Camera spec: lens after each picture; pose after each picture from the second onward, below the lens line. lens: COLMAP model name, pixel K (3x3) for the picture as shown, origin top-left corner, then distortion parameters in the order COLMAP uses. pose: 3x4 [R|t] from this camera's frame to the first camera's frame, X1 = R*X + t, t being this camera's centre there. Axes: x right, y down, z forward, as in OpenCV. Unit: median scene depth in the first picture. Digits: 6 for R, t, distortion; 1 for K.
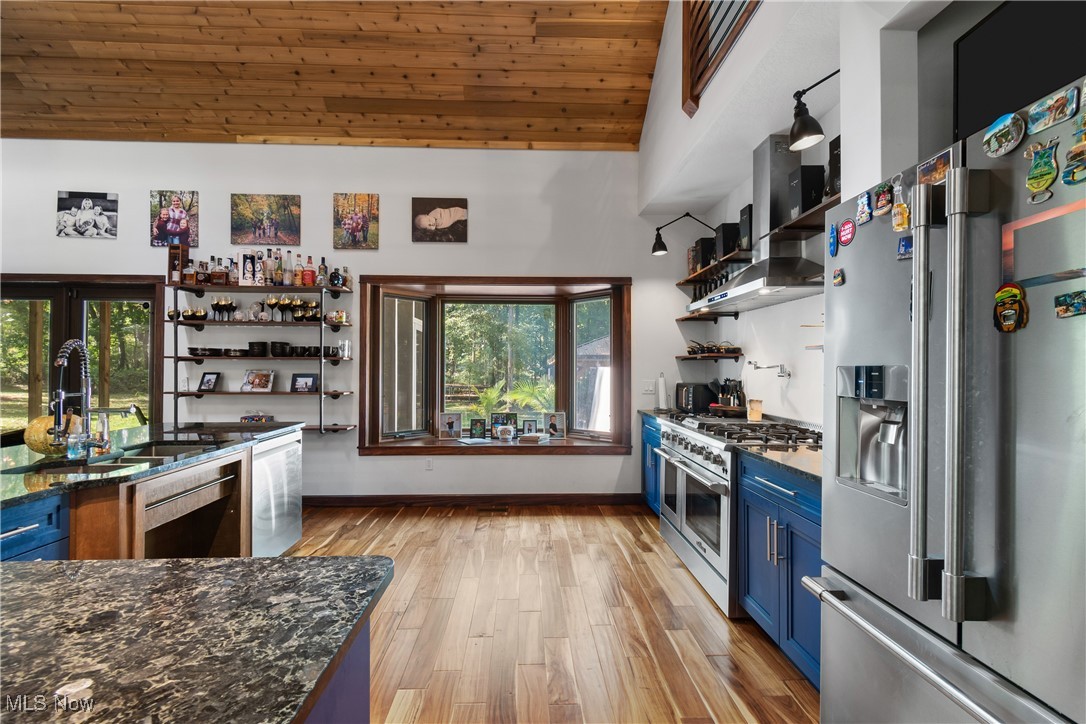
lens RADIAL K [[476.0, 0, 542.5], [0, 476.0, 364.4], [0, 0, 1]] dist [0.004912, 0.000338]
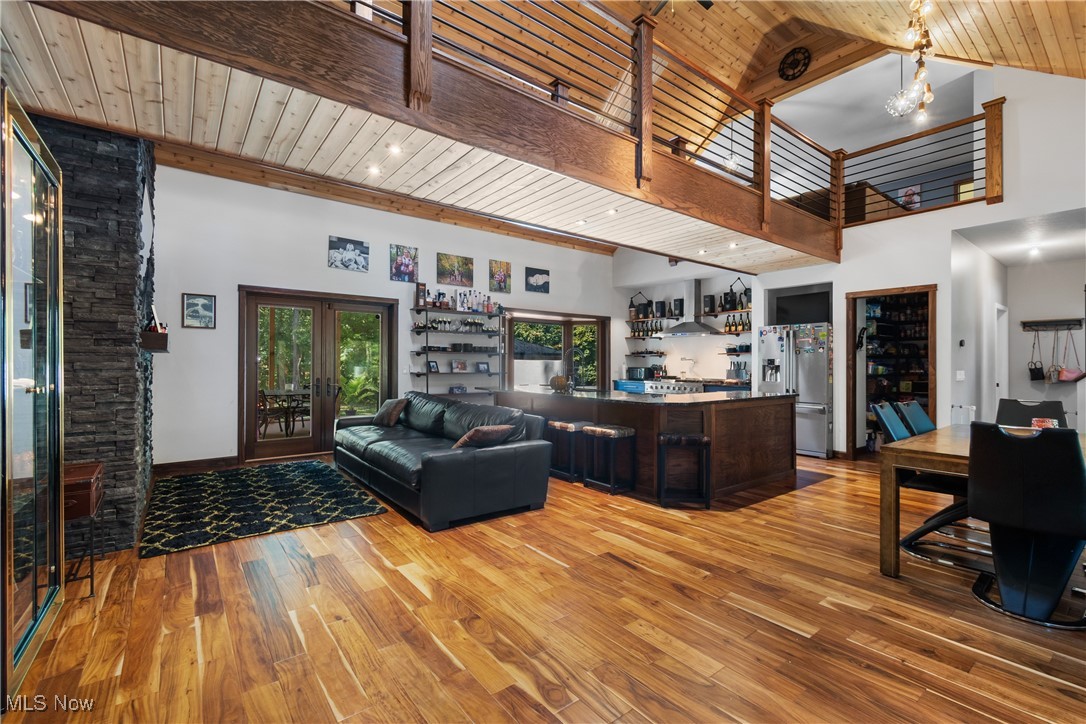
lens RADIAL K [[476.0, 0, 545.3], [0, 476.0, 363.7], [0, 0, 1]] dist [0.004912, 0.000338]
pose [[0.814803, 0.002828, 0.579730, -1.305712], [-0.005746, 0.999978, 0.003197, 0.018249], [-0.579709, -0.005936, 0.814802, -0.555435]]
